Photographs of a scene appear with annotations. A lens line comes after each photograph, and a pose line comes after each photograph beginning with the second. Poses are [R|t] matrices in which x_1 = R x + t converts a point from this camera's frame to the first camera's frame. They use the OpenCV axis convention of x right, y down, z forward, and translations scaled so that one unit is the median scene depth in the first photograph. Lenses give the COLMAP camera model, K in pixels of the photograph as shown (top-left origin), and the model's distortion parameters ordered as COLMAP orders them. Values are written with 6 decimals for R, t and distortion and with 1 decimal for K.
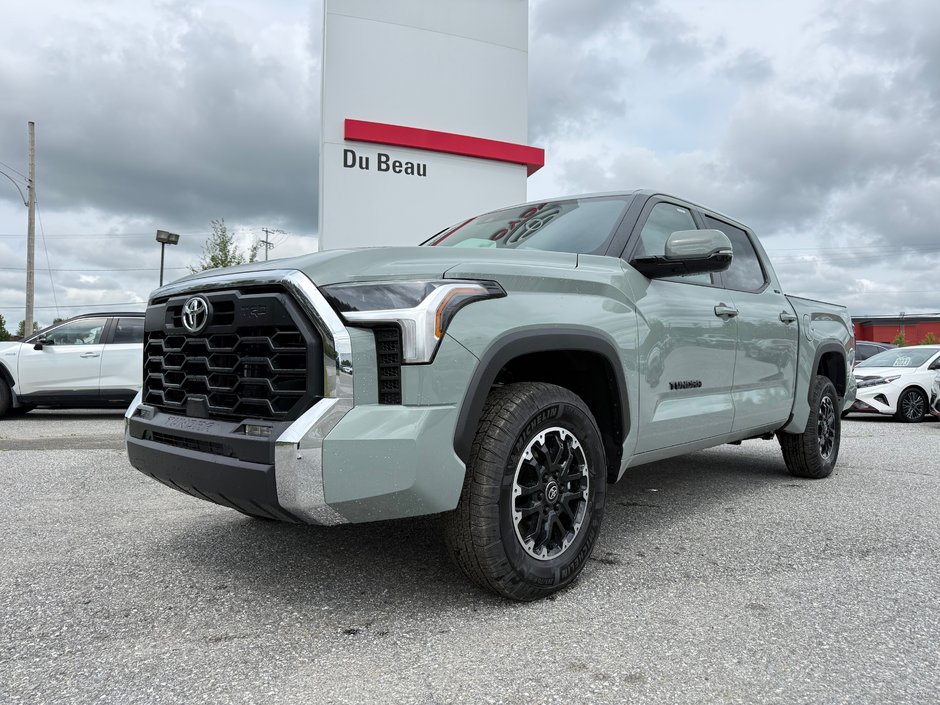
lens RADIAL K [[661.2, 0, 473.1], [0, 661.2, 350.0], [0, 0, 1]] dist [0.097322, -0.145394]
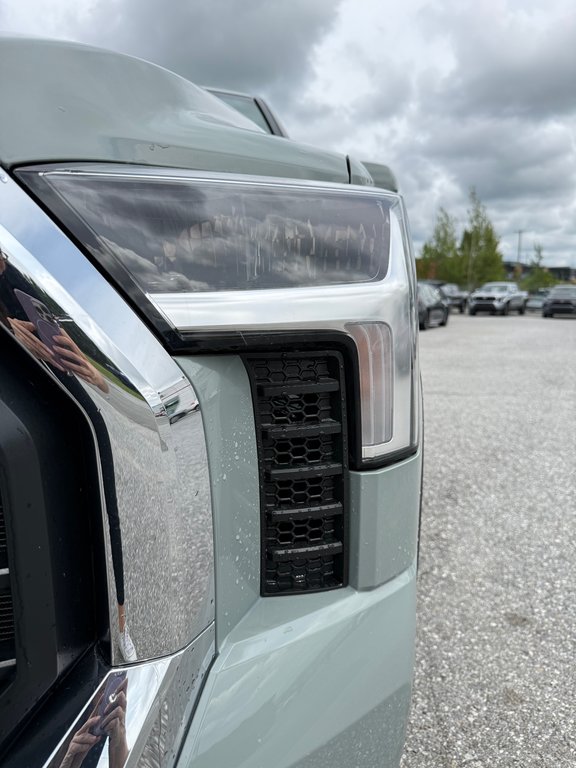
lens RADIAL K [[552.2, 0, 288.0], [0, 552.2, 384.0], [0, 0, 1]] dist [-0.001832, -0.001739]
pose [[0.737764, -0.113161, 0.665507, -0.243518], [-0.016752, 0.982477, 0.185630, -0.052385], [-0.674851, -0.148100, 0.722940, 0.680453]]
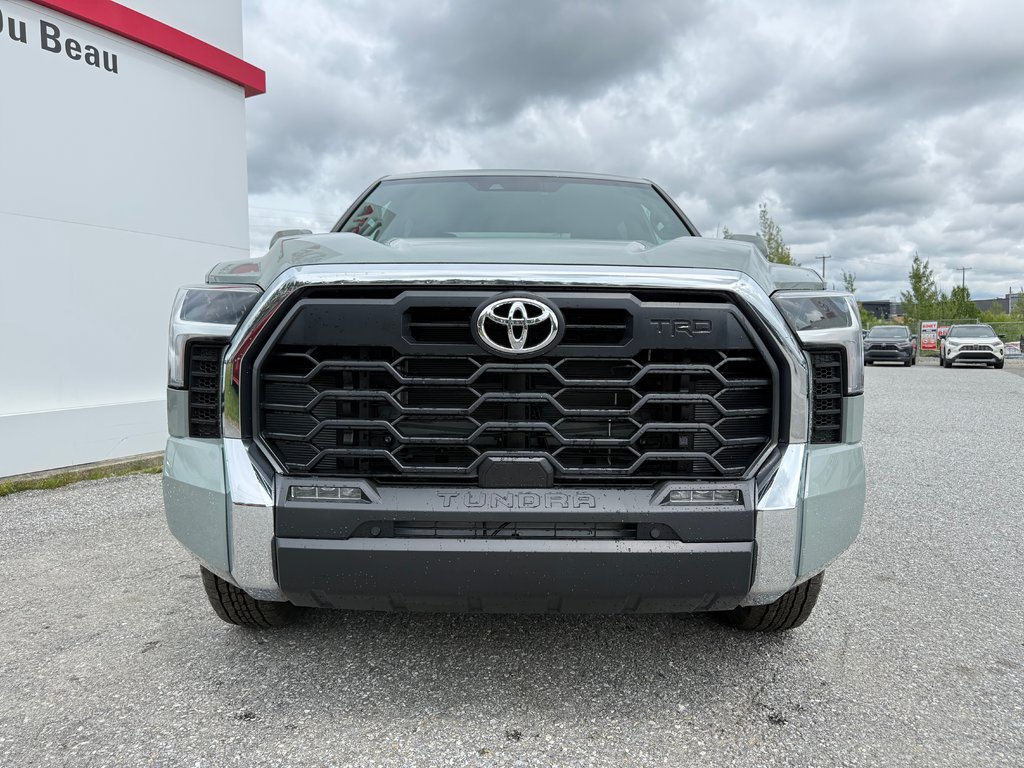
lens RADIAL K [[721.3, 0, 512.0], [0, 721.3, 384.0], [0, 0, 1]] dist [0.046835, -0.048928]
pose [[0.745265, -0.050386, 0.664862, -0.836776], [-0.012380, 0.995923, 0.089352, -0.056463], [-0.666654, -0.074822, 0.741603, 0.486311]]
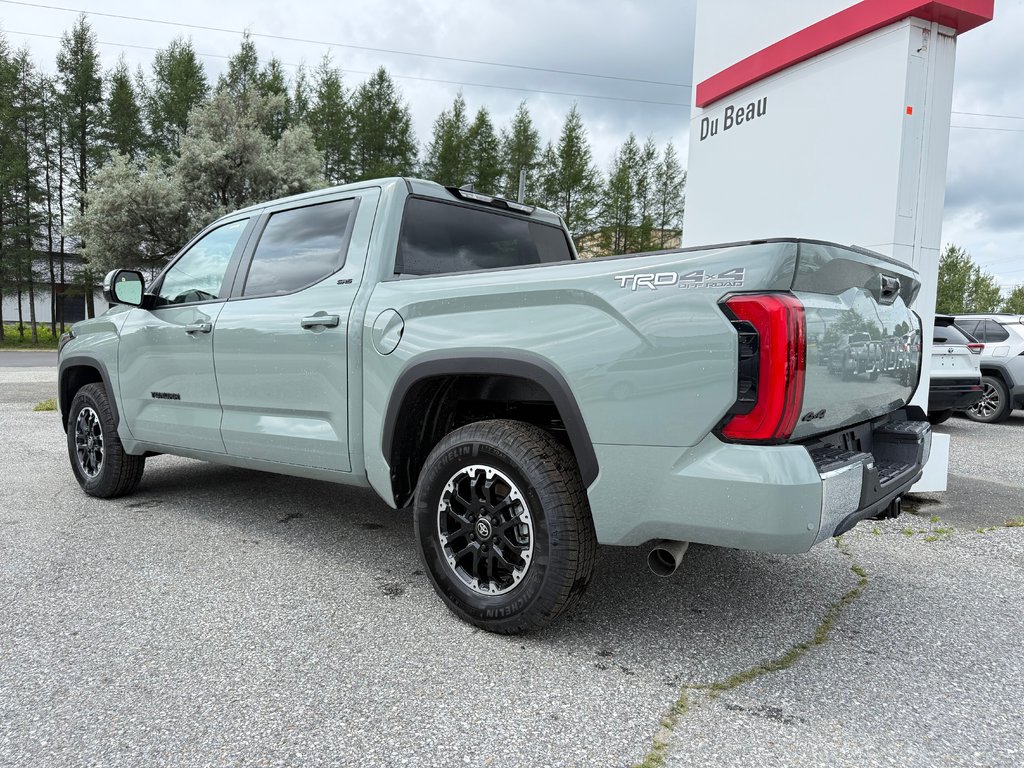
lens RADIAL K [[720.3, 0, 515.4], [0, 720.3, 381.2], [0, 0, 1]] dist [0.097322, -0.145394]
pose [[0.046463, 0.044241, -0.997940, 2.140567], [0.008819, 0.998962, 0.044697, -0.031369], [0.998881, -0.010878, 0.046025, 2.066992]]
